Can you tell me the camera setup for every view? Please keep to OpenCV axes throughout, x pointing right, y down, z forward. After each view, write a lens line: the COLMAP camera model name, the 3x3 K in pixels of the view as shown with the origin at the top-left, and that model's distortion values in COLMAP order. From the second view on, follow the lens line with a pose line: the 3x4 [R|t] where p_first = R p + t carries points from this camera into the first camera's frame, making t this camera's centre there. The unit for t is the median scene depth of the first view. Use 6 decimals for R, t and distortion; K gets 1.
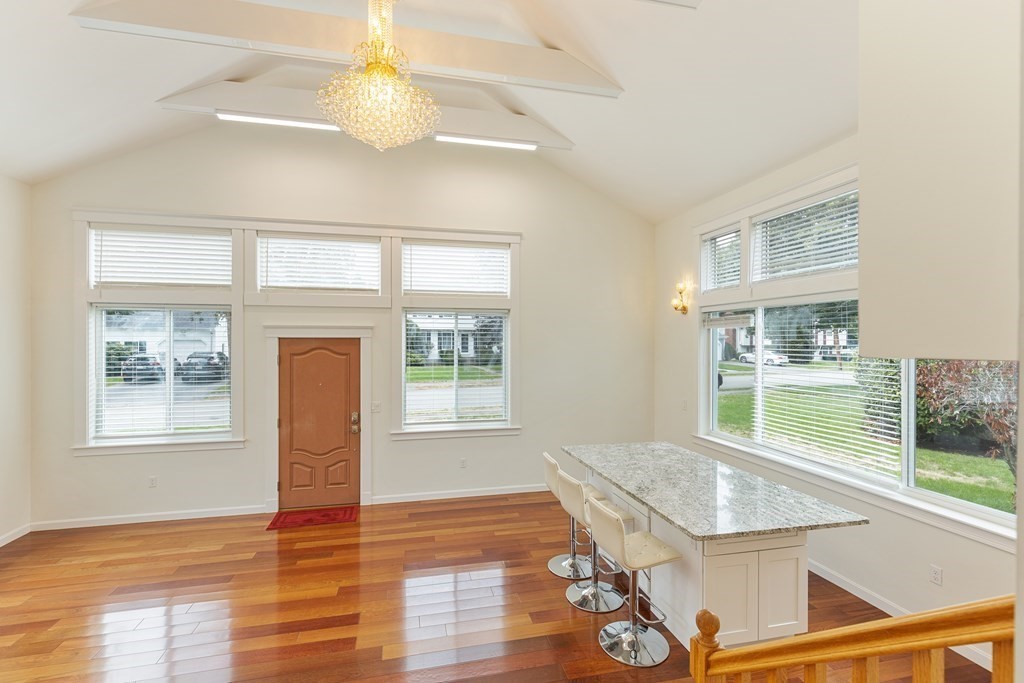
lens RADIAL K [[467.1, 0, 511.8], [0, 467.1, 341.8], [0, 0, 1]] dist [0.000719, 0.000983]
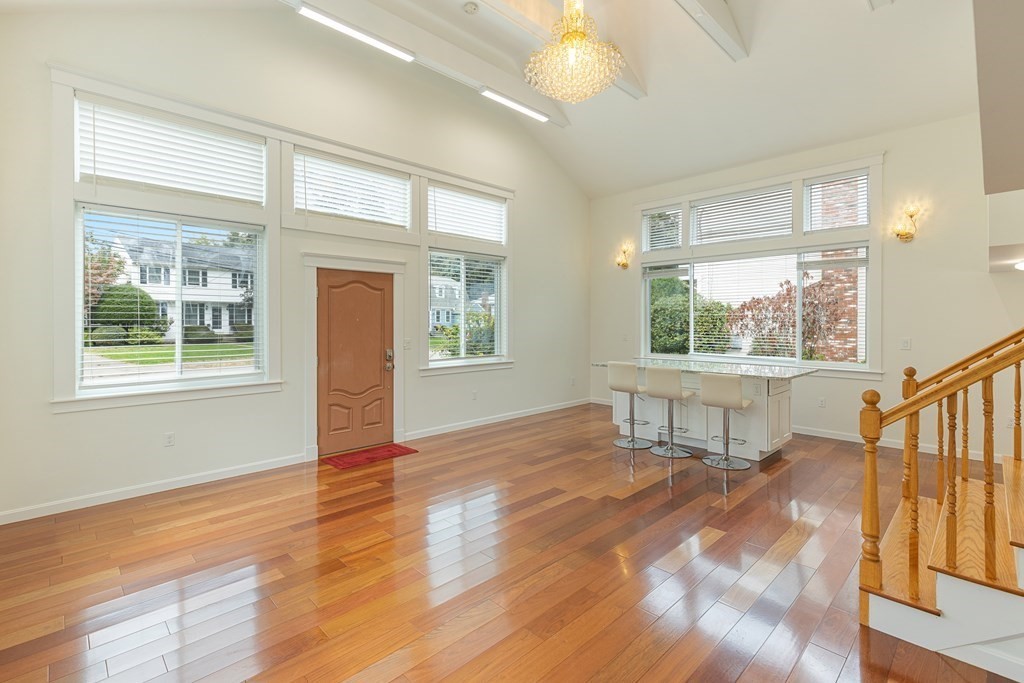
lens RADIAL K [[467.1, 0, 526.9], [0, 467.1, 320.8], [0, 0, 1]] dist [0.000719, 0.000983]
pose [[0.851853, -0.003717, 0.523768, -0.604382], [0.003929, 0.999992, 0.000707, 0.092226], [-0.523767, 0.001456, 0.851860, 0.012879]]
